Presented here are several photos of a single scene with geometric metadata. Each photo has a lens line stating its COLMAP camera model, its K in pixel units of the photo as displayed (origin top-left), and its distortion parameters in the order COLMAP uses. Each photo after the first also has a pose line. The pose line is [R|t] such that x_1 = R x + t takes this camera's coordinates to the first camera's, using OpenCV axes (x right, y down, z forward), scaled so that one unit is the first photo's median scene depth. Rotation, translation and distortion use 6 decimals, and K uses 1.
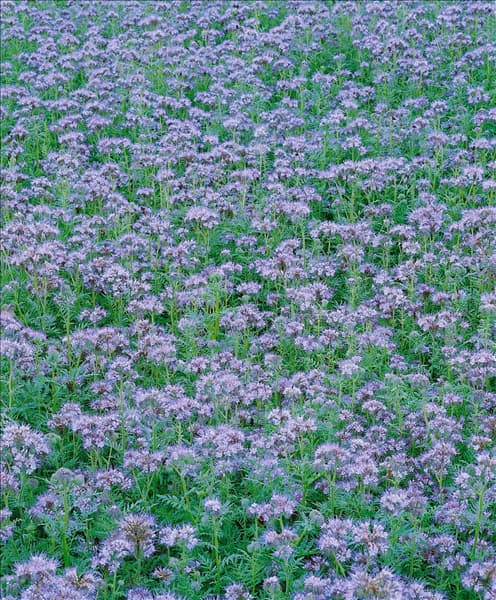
lens RADIAL K [[1371.2, 0, 248.6], [0, 1371.2, 300.1], [0, 0, 1]] dist [0.087902, 0.000000]
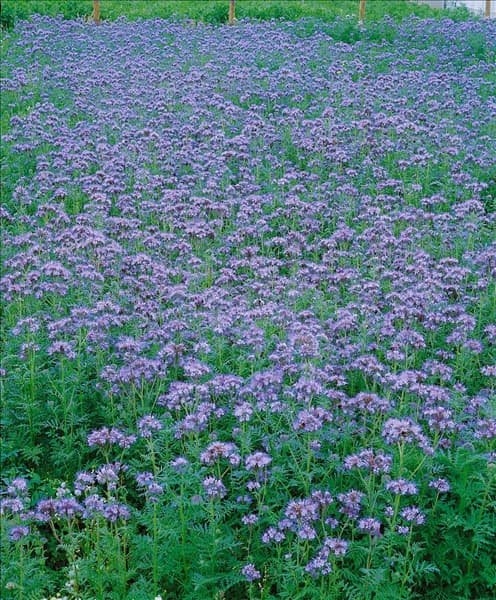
lens RADIAL K [[1371.2, 0, 247.6], [0, 1371.2, 299.9], [0, 0, 1]] dist [0.087902, 0.000000]
pose [[0.999185, 0.000350, 0.040372, -0.030464], [0.004860, 0.991648, -0.128886, 0.173238], [-0.040080, 0.128977, 0.990837, -0.412057]]
